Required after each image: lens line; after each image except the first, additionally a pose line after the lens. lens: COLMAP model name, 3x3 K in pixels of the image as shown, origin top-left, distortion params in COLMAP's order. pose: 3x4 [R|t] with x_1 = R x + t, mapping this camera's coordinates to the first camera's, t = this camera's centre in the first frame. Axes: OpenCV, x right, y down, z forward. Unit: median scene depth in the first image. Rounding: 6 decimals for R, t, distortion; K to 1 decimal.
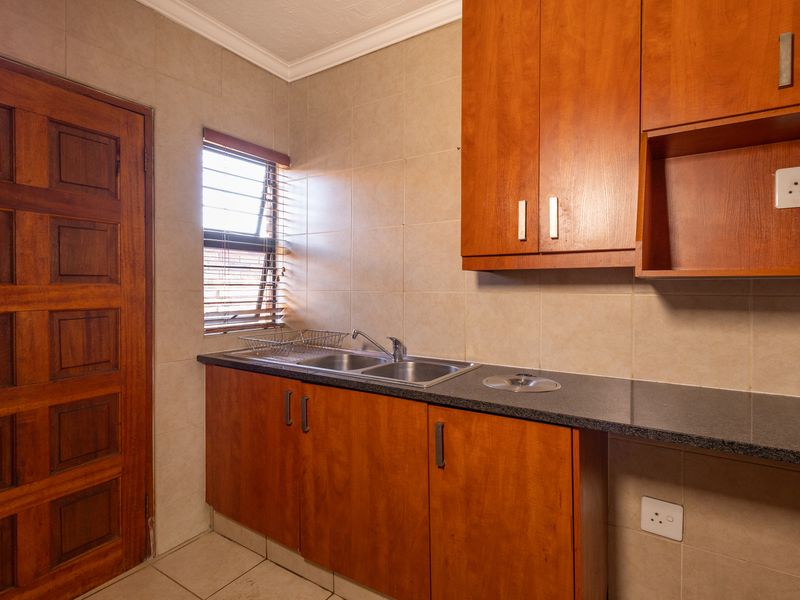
lens RADIAL K [[430.3, 0, 401.7], [0, 430.3, 293.8], [0, 0, 1]] dist [0.007225, 0.002338]
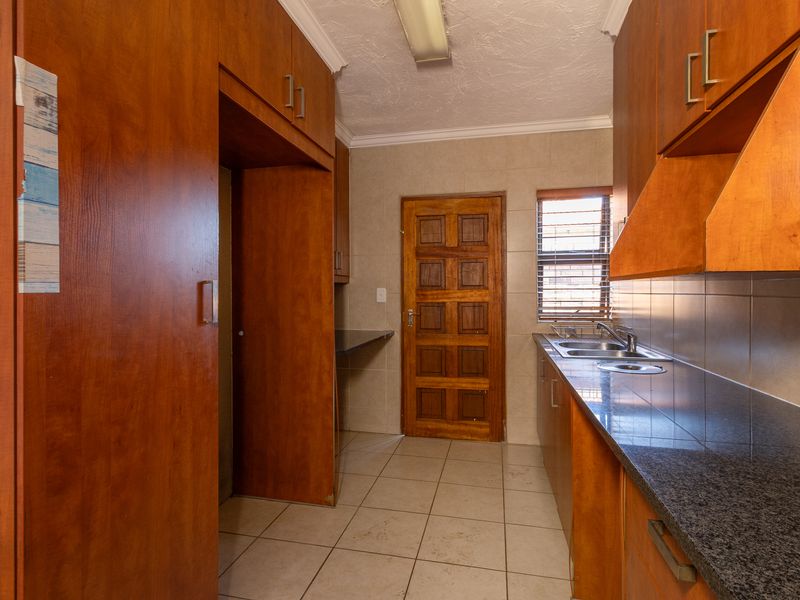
lens RADIAL K [[430.3, 0, 403.2], [0, 430.3, 294.9], [0, 0, 1]] dist [0.007225, 0.002338]
pose [[0.338724, 0.004340, -0.940876, 0.917655], [-0.008455, 0.999963, 0.001569, 0.001781], [0.940848, 0.007424, 0.338749, 0.000525]]
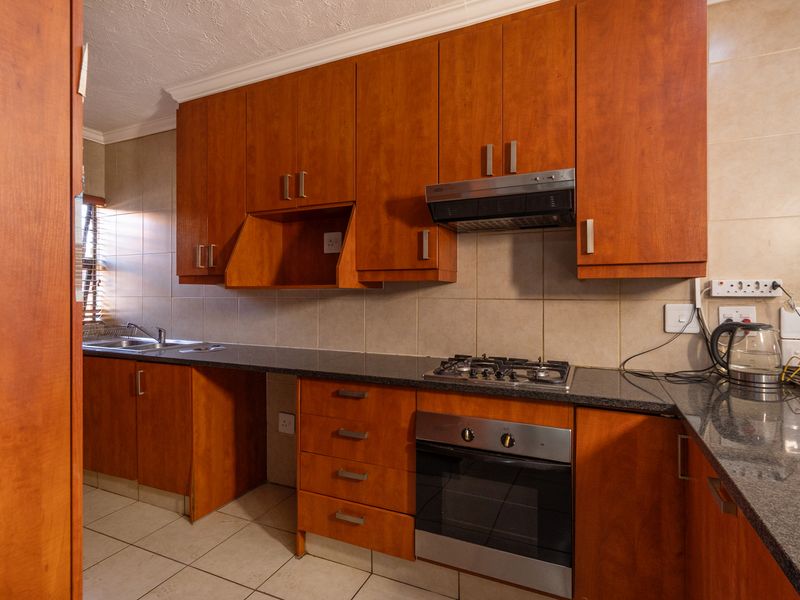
lens RADIAL K [[430.3, 0, 394.3], [0, 430.3, 289.0], [0, 0, 1]] dist [0.007225, 0.002338]
pose [[0.991892, -0.005938, 0.126947, 0.616977], [0.008216, 0.999814, -0.017427, -0.000474], [-0.126820, 0.018329, 0.991756, -0.618997]]
